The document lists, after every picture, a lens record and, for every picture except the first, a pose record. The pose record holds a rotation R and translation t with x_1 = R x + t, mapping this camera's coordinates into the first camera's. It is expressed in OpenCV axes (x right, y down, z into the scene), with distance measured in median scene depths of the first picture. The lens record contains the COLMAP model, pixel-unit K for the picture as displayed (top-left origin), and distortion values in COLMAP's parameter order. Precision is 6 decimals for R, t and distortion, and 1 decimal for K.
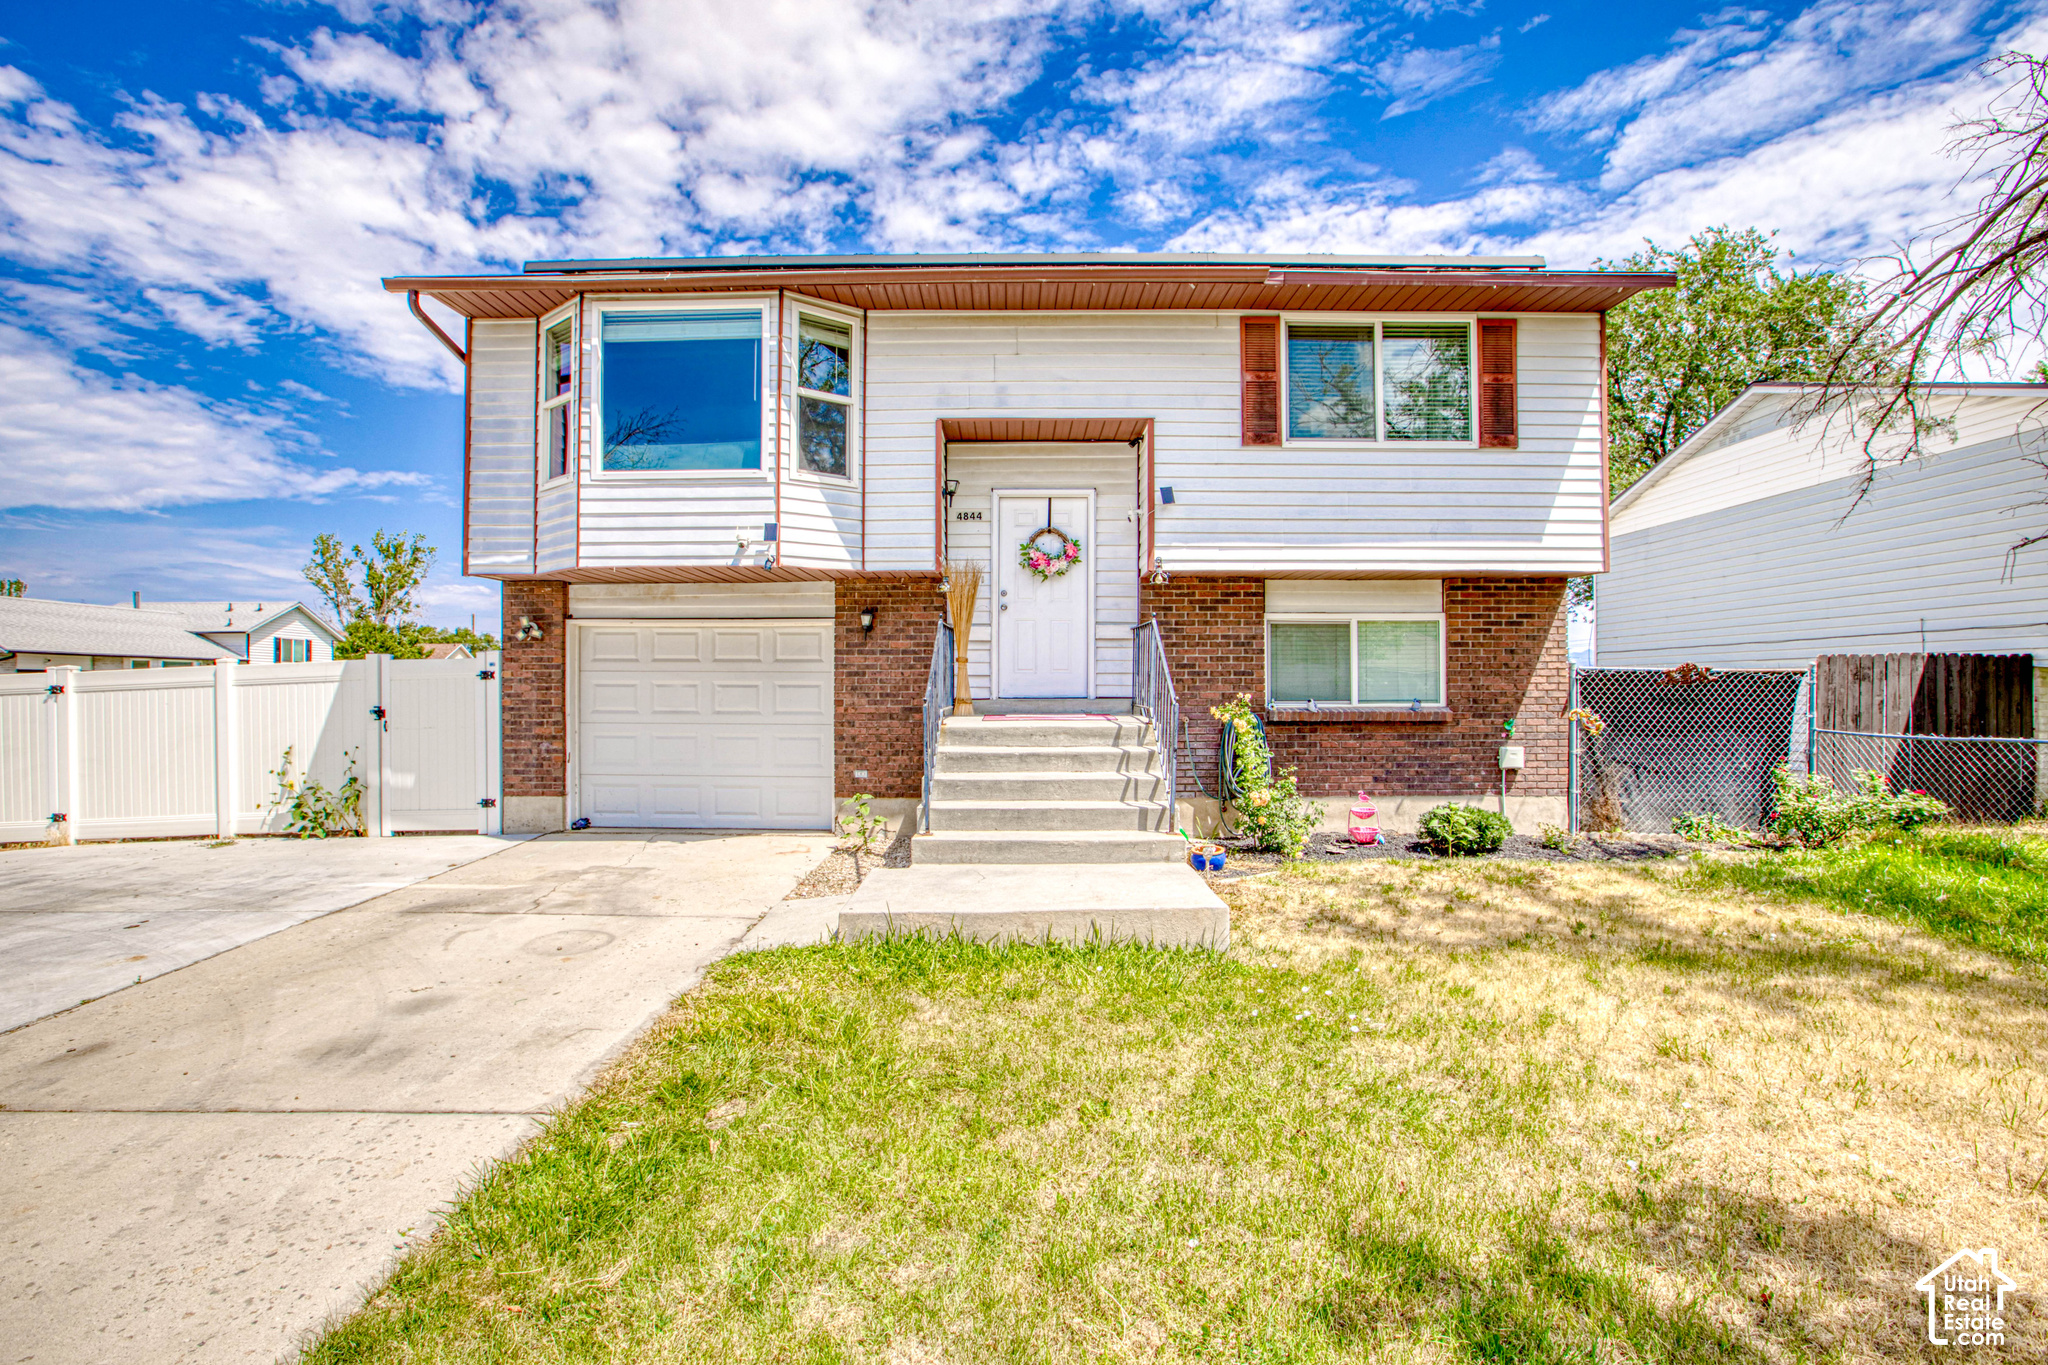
lens RADIAL K [[934.7, 0, 1024.0], [0, 934.7, 682.5], [0, 0, 1]] dist [-0.060085, 0.023293]
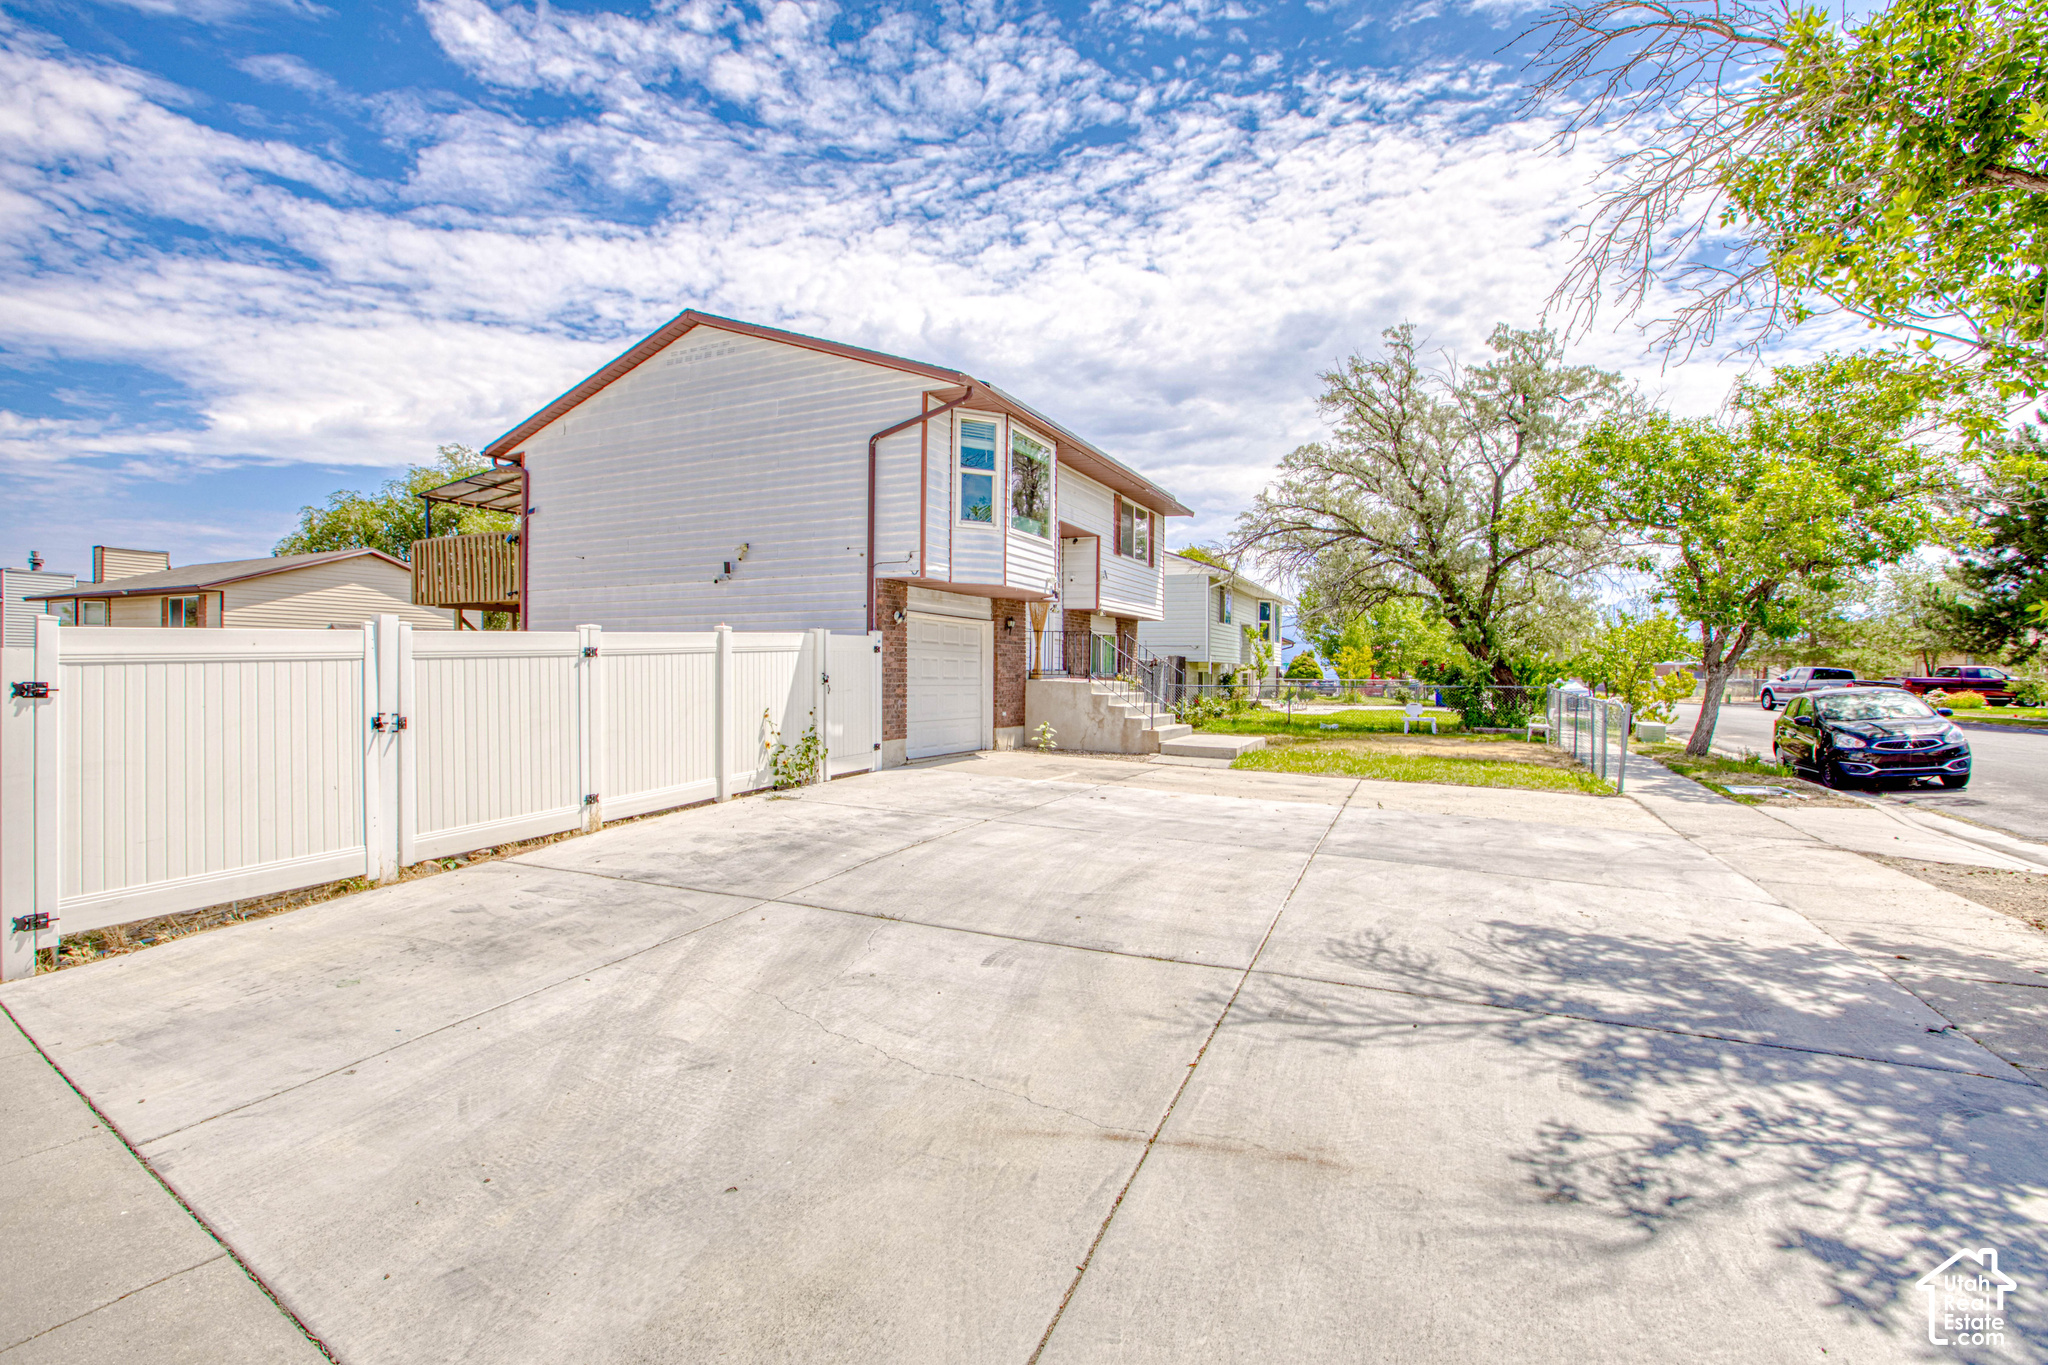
lens RADIAL K [[934.7, 0, 1024.0], [0, 934.7, 682.5], [0, 0, 1]] dist [-0.060085, 0.023293]
pose [[0.422396, -0.004785, 0.906399, -1.707706], [-0.014399, 0.999824, 0.011988, 0.020312], [-0.906297, -0.018115, 0.422253, 0.246768]]
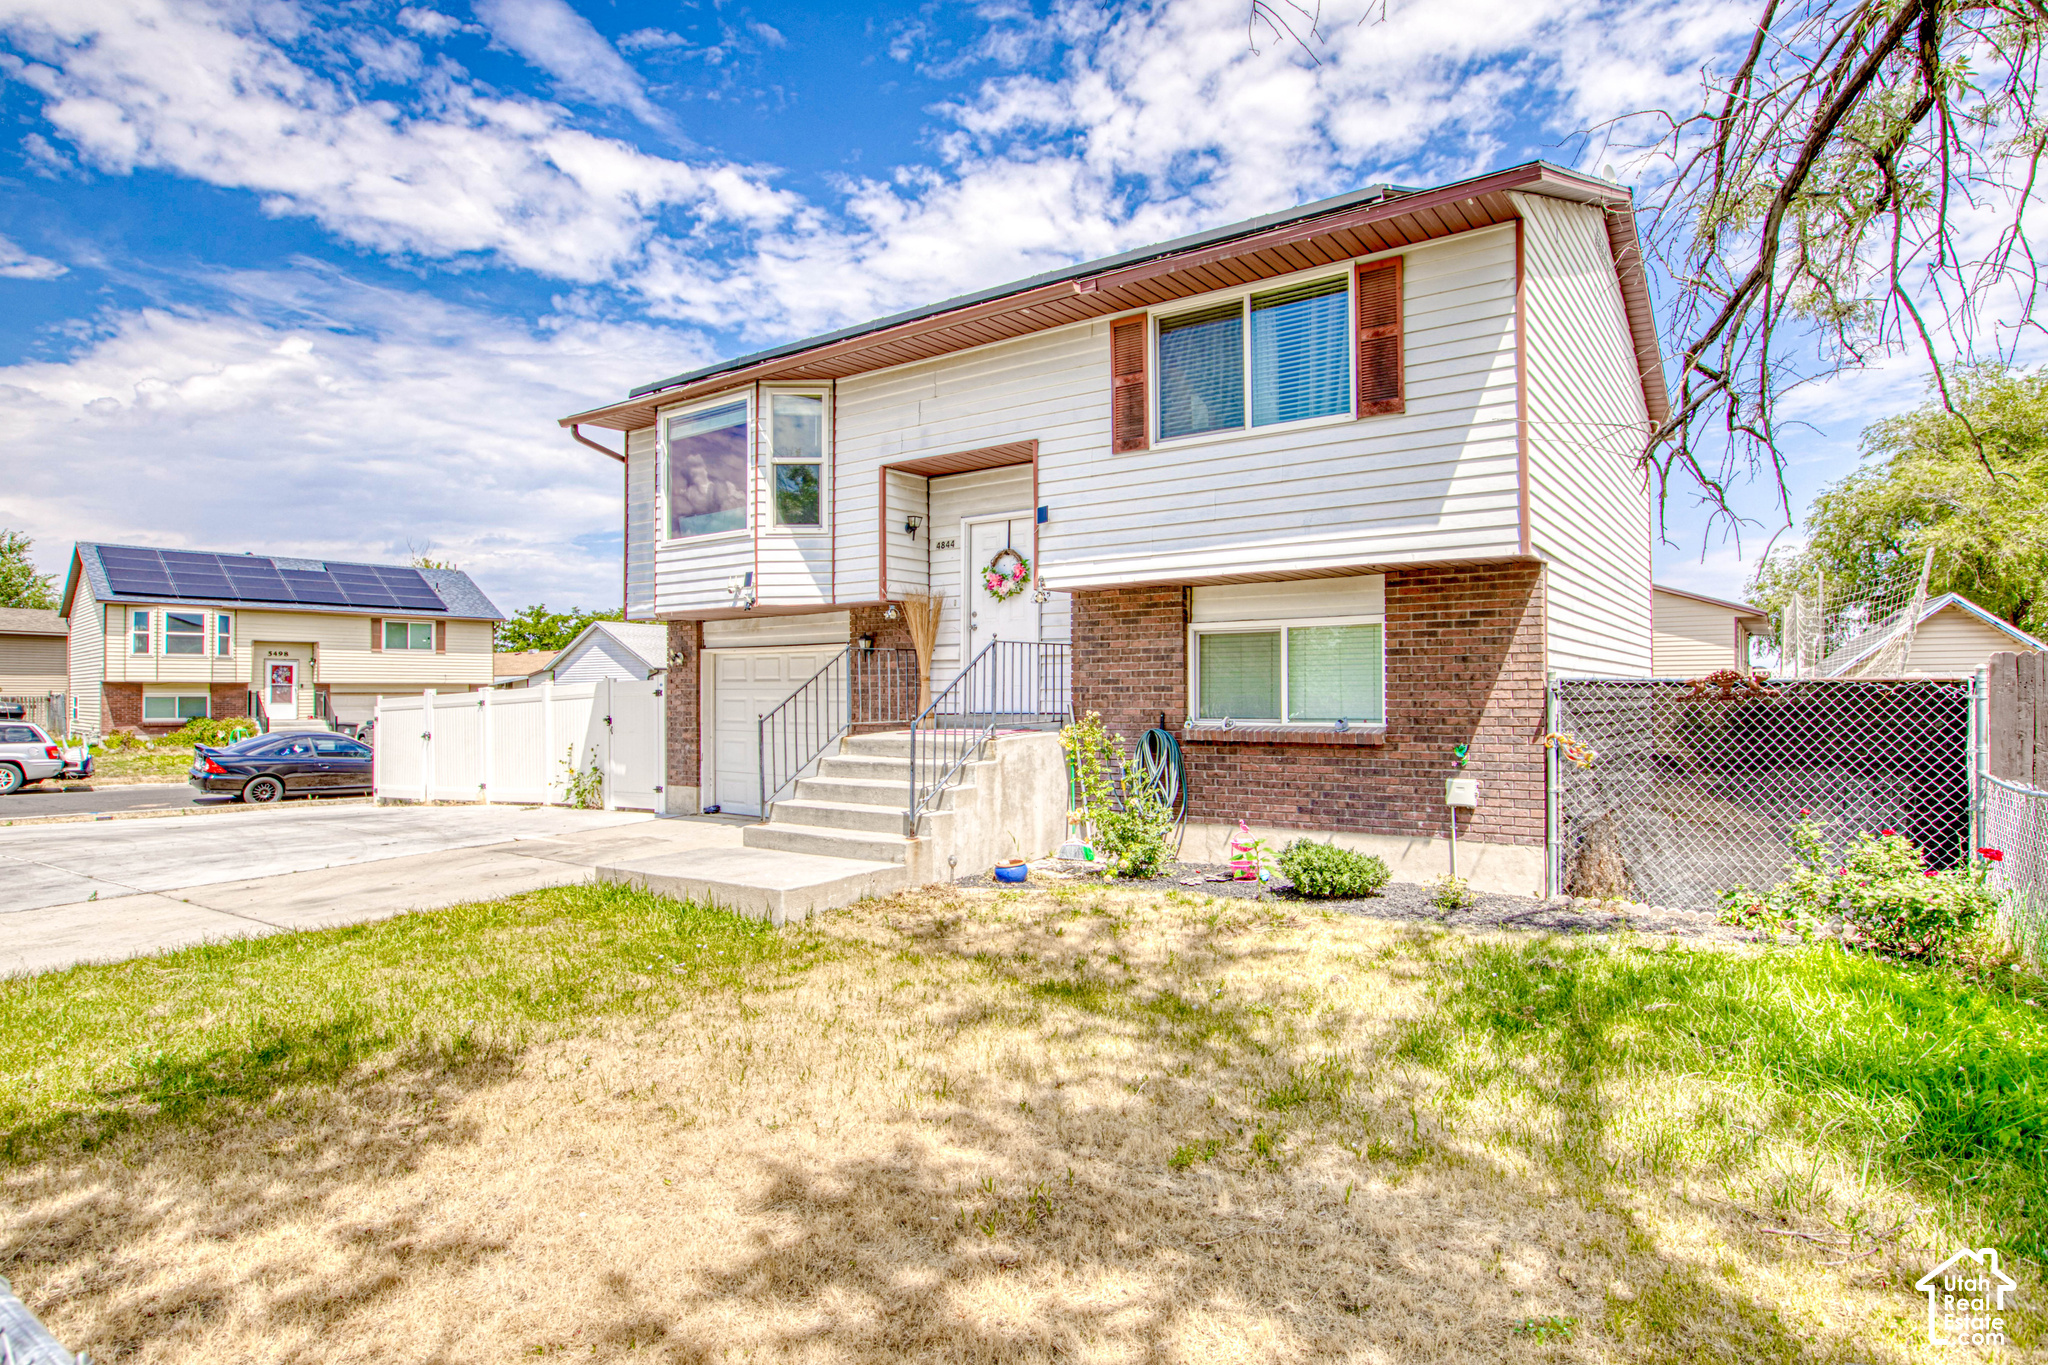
lens RADIAL K [[1105.8, 0, 1023.8], [0, 1105.8, 681.9], [0, 0, 1]] dist [-0.049325, -0.000014]
pose [[0.816431, -0.009289, -0.577368, 0.766109], [0.006169, 0.999954, -0.007365, -0.009406], [0.577410, 0.002452, 0.816451, 0.006297]]
